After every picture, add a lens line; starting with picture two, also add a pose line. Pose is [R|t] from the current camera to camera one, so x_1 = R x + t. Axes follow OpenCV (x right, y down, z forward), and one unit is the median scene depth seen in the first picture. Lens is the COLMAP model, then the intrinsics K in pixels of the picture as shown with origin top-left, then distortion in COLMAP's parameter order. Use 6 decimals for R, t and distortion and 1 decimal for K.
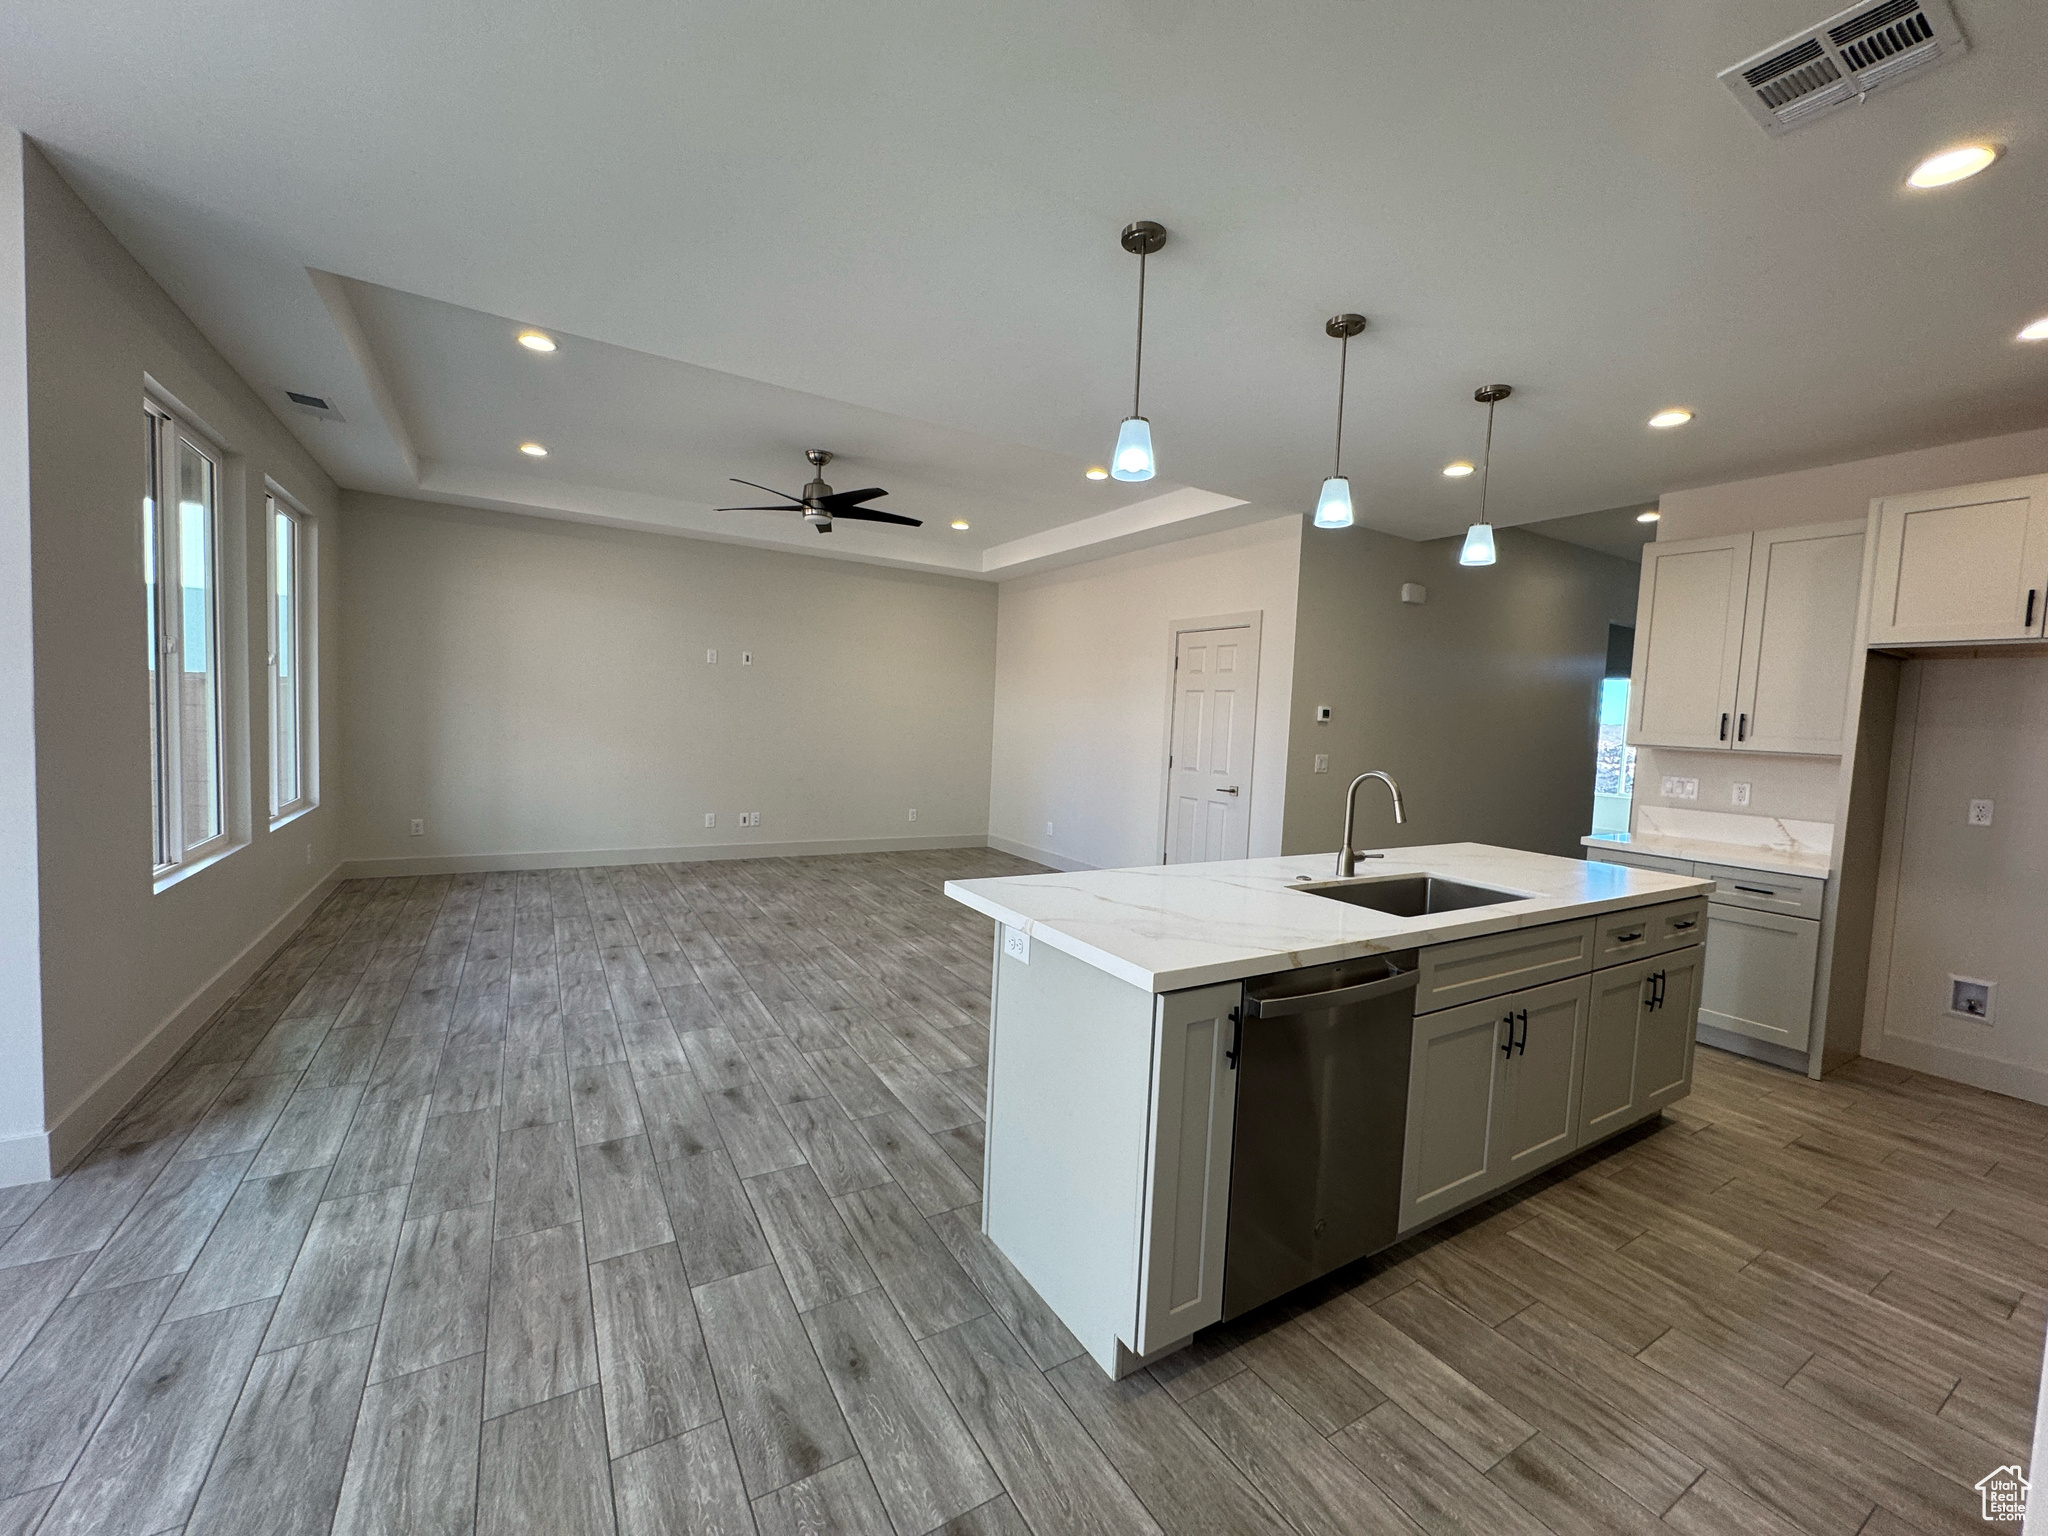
lens RADIAL K [[820.4, 0, 1029.7], [0, 820.4, 762.2], [0, 0, 1]] dist [-0.002204, -0.000195]
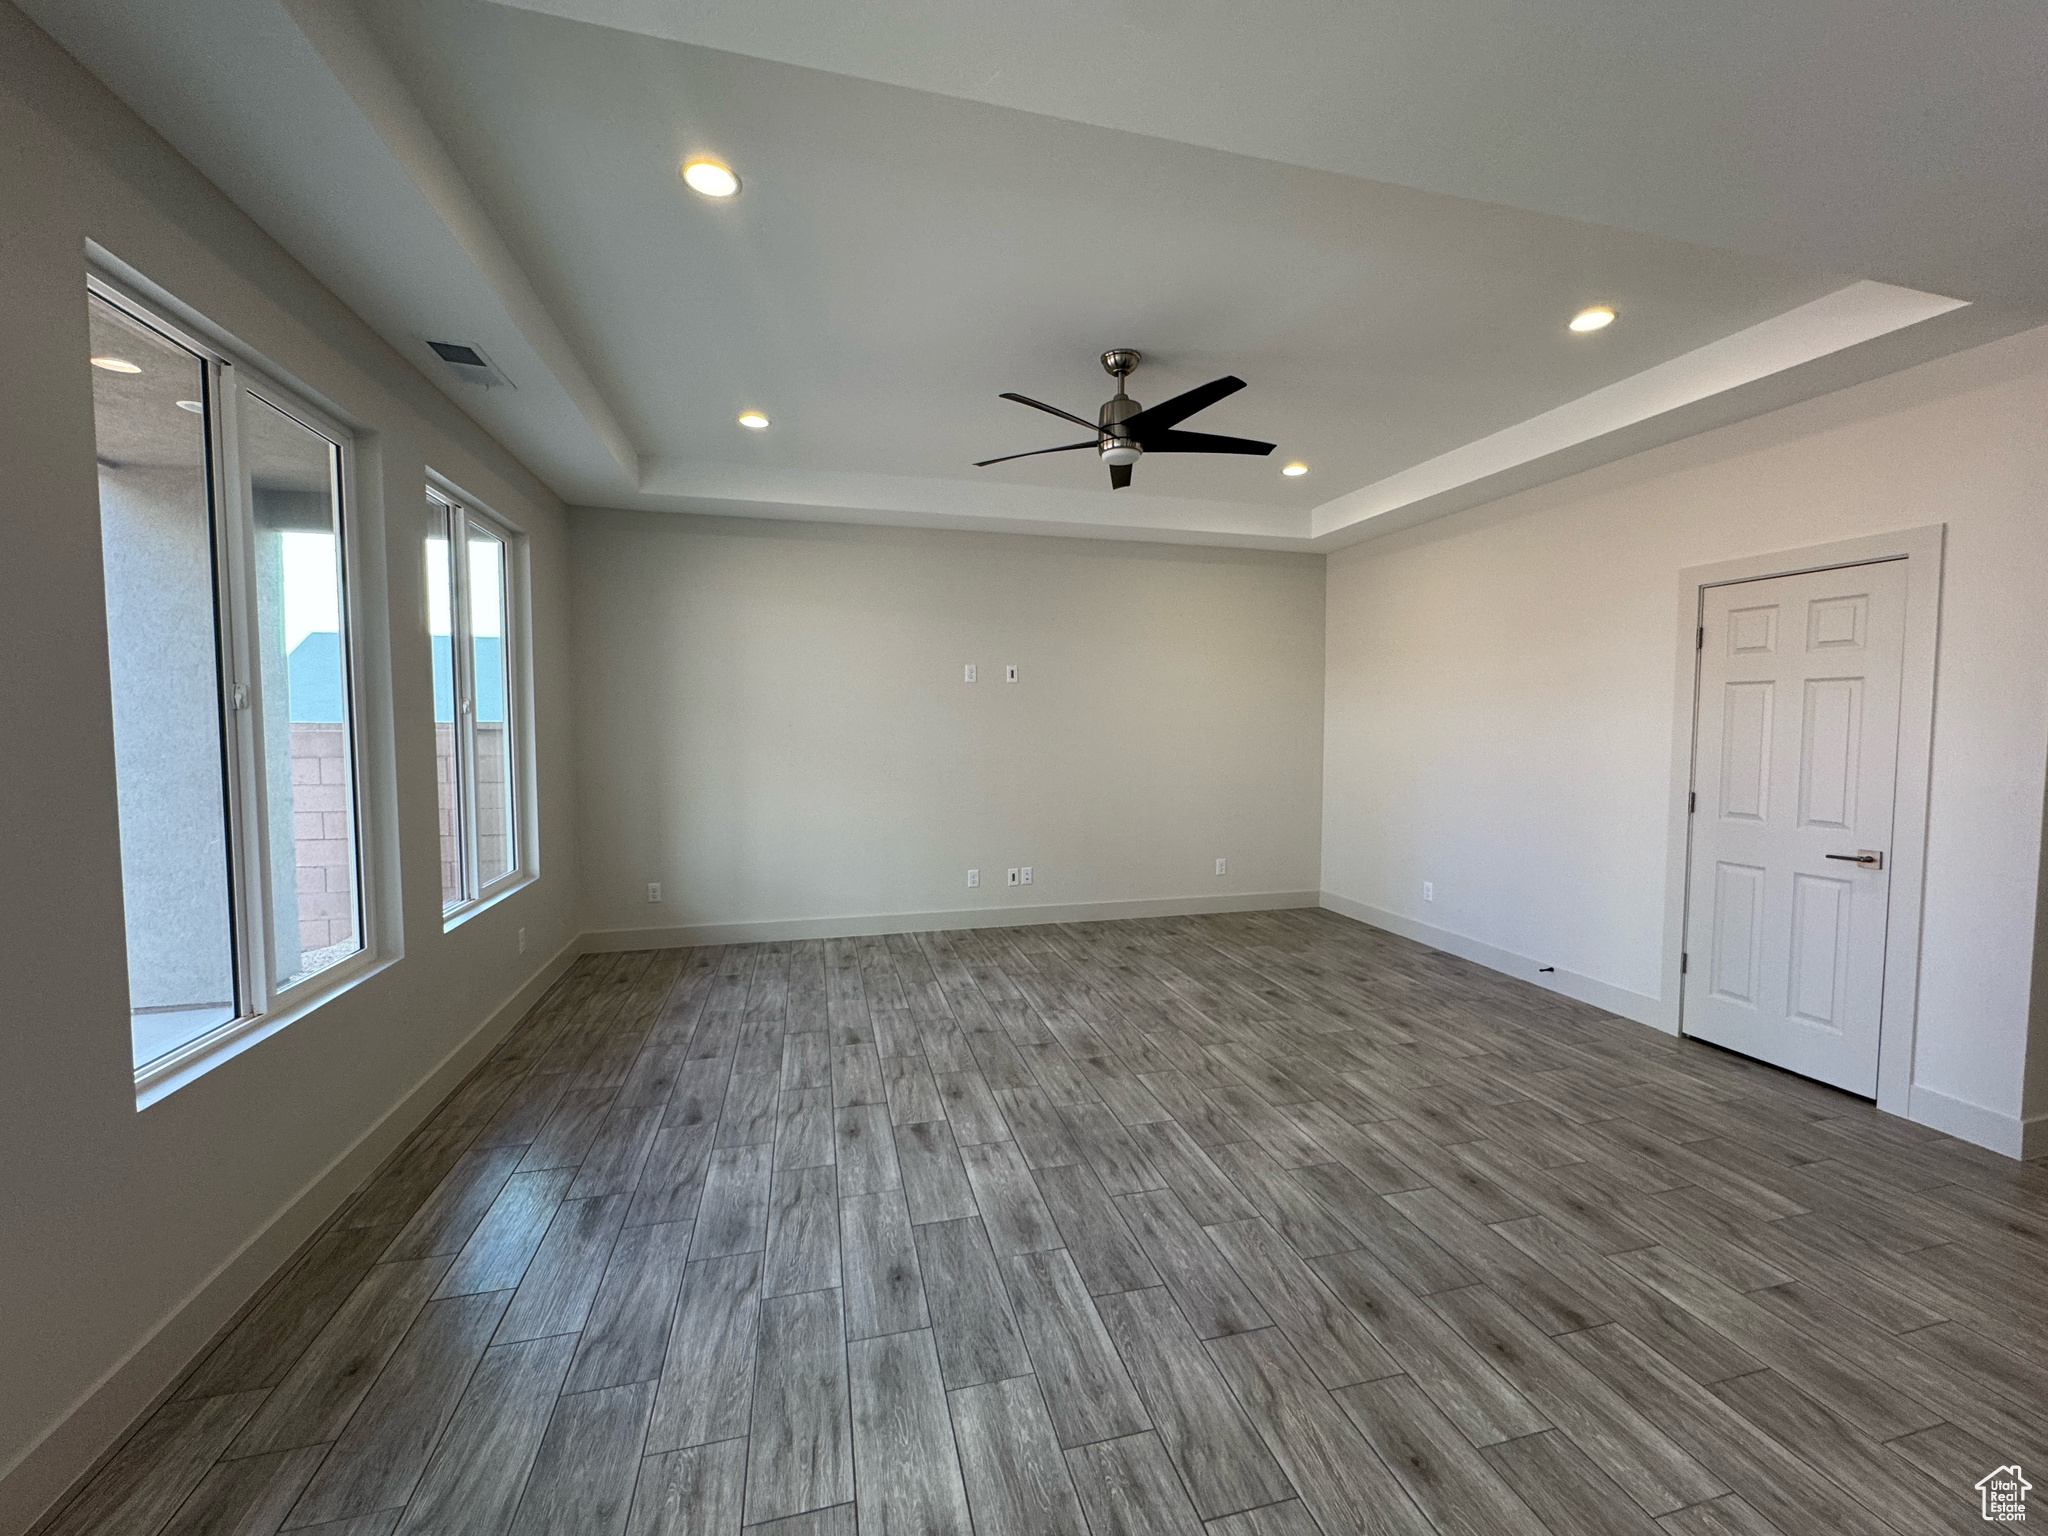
lens RADIAL K [[824.9, 0, 1027.9], [0, 824.9, 761.8], [0, 0, 1]] dist [-0.002257, -0.000041]
pose [[0.957642, -0.028908, -0.286507, -0.180047], [0.025093, 0.999541, -0.016976, -0.047893], [0.286866, 0.009067, 0.957928, 0.418035]]
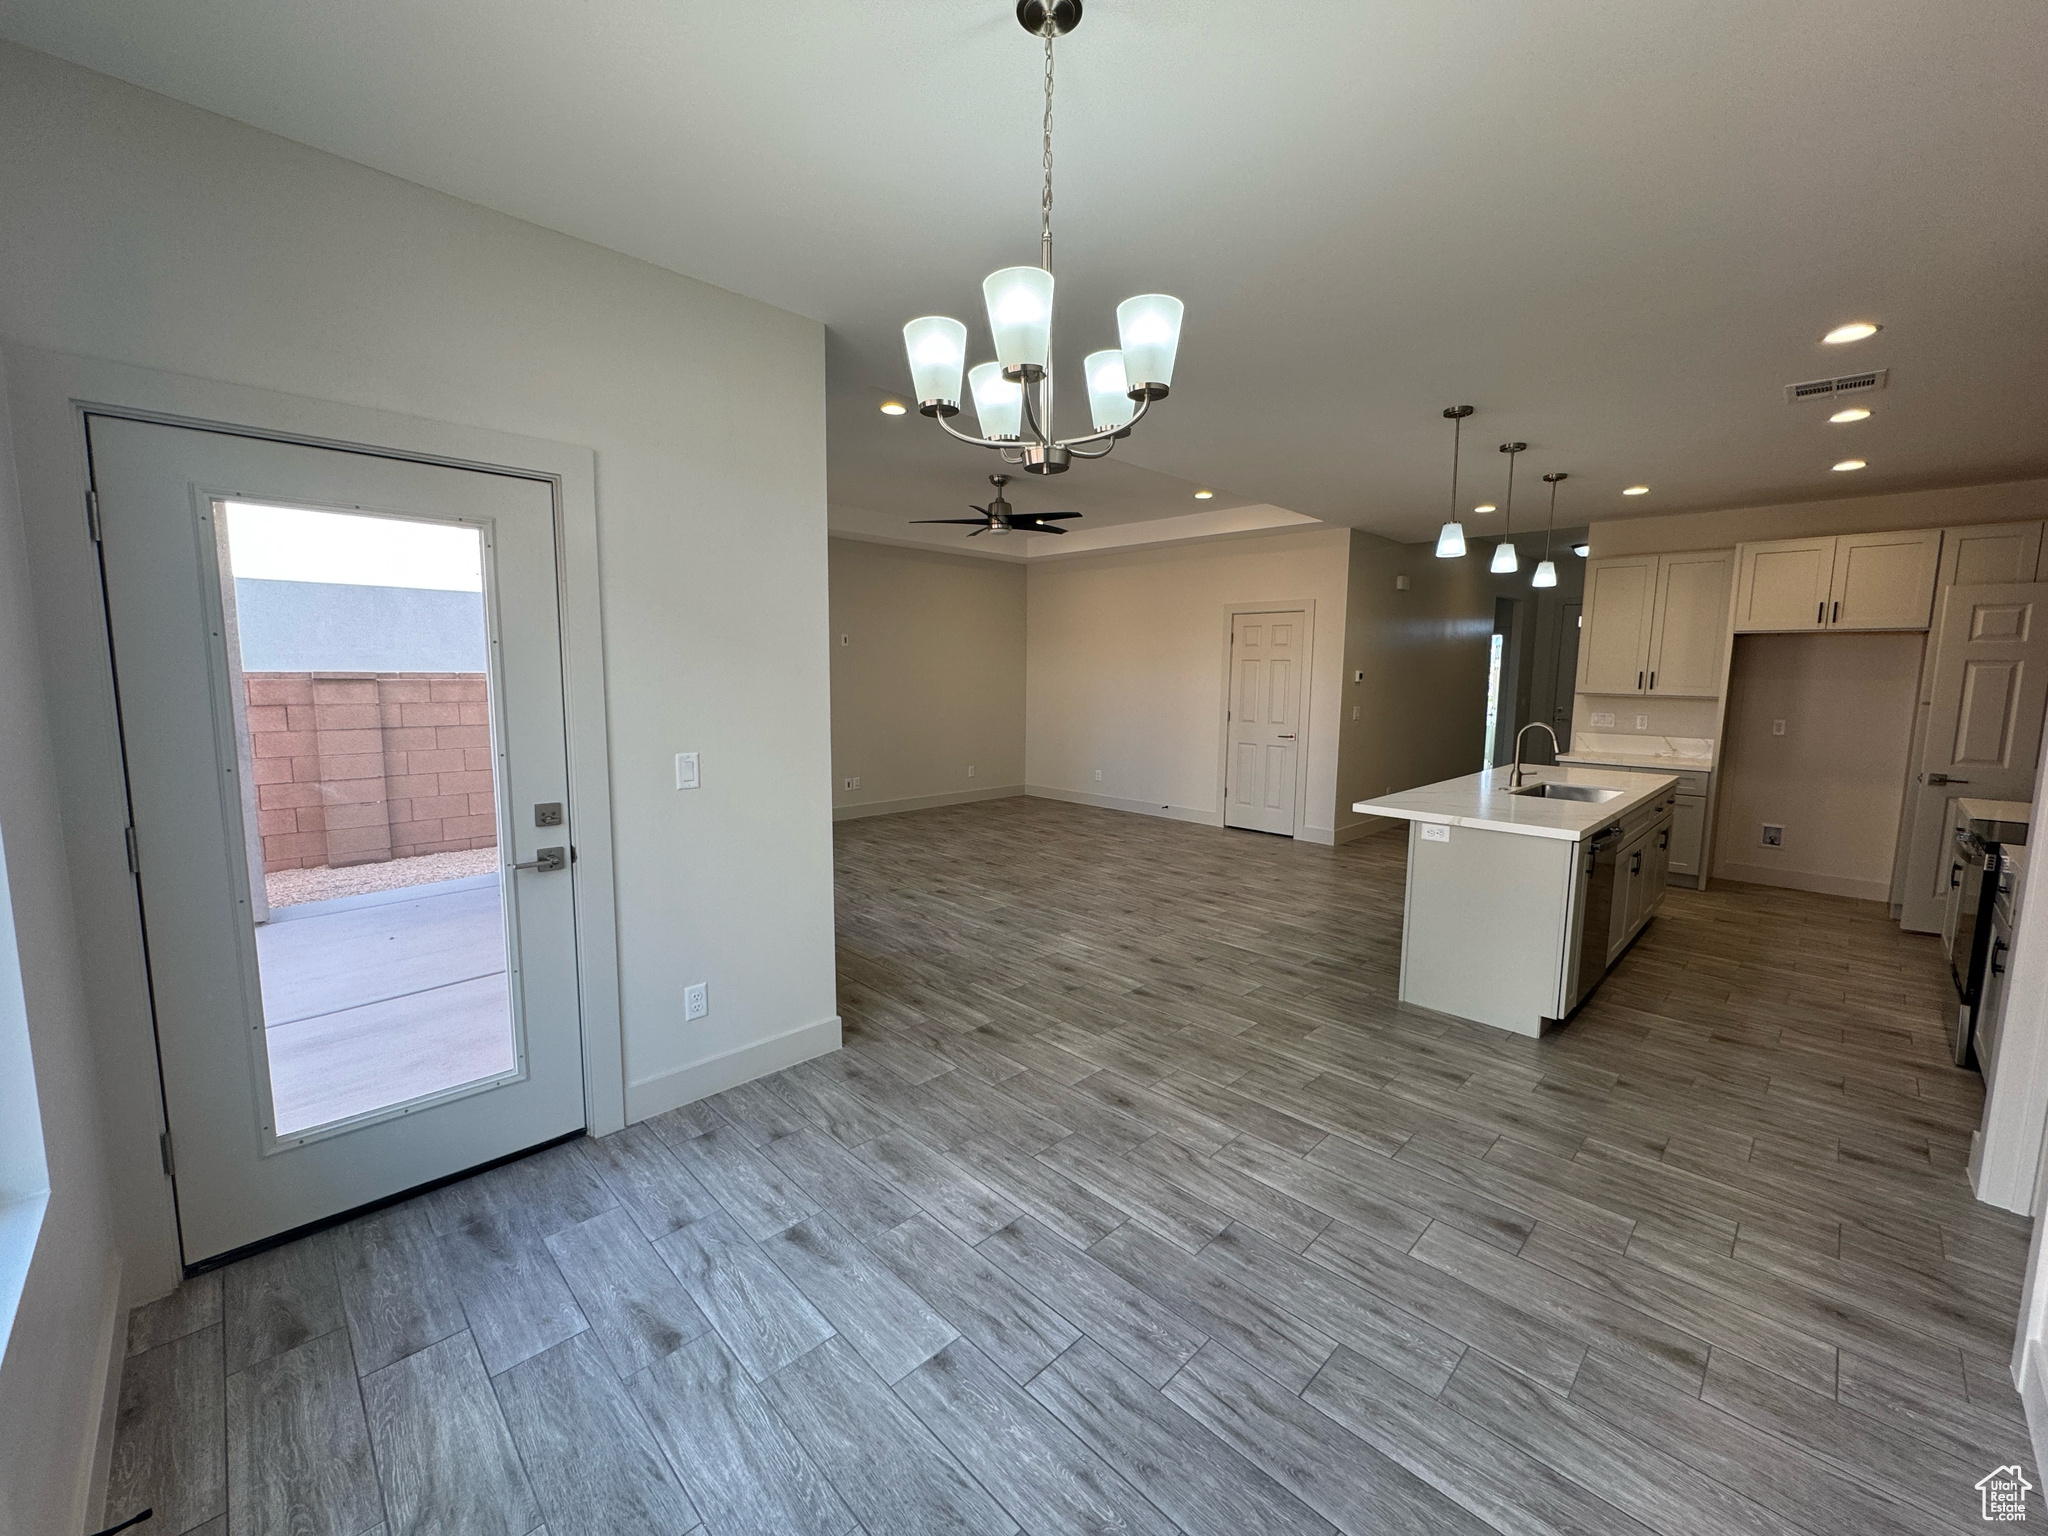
lens RADIAL K [[820.4, 0, 1029.7], [0, 820.4, 762.2], [0, 0, 1]] dist [-0.002204, -0.000195]
pose [[0.972491, -0.060519, 0.224941, -0.626112], [0.045904, 0.996515, 0.069647, -0.047483], [-0.228372, -0.057406, 0.971880, -0.257770]]
